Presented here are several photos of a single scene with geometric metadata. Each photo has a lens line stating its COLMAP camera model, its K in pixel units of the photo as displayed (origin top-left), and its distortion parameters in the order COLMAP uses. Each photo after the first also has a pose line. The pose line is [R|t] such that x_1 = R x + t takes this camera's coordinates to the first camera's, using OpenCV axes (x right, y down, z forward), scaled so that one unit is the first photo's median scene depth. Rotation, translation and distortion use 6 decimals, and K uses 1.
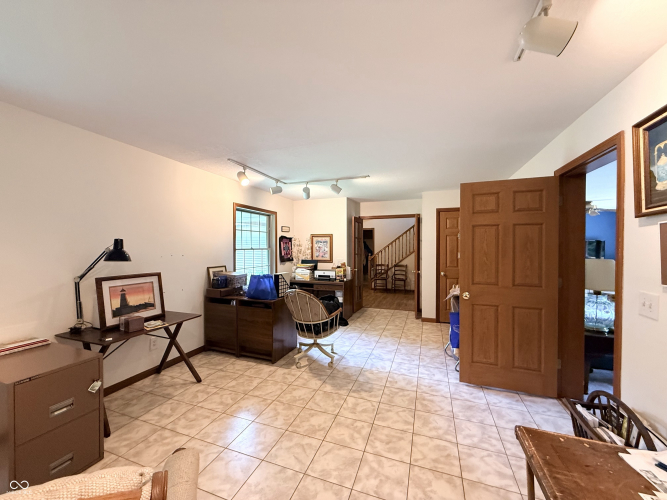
lens RADIAL K [[265.0, 0, 331.7], [0, 265.0, 250.7], [0, 0, 1]] dist [0.001164, -0.000618]
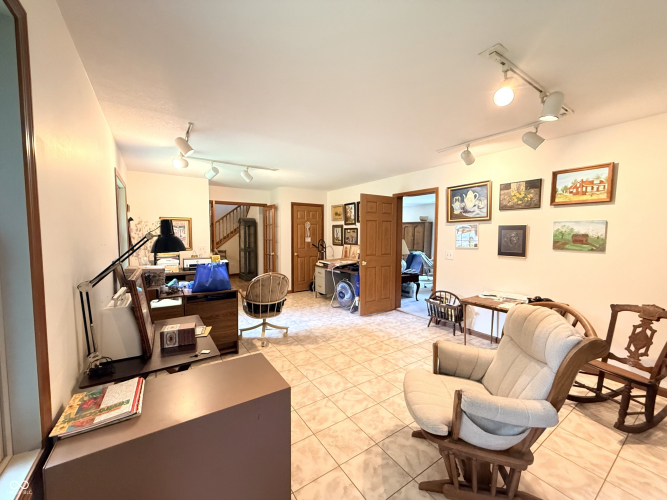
lens RADIAL K [[265.0, 0, 333.1], [0, 265.0, 250.1], [0, 0, 1]] dist [0.001164, -0.000618]
pose [[0.588994, -0.046017, 0.806827, -0.954867], [0.005718, 0.998590, 0.052779, 0.001496], [-0.808117, -0.026473, 0.588426, 0.197625]]
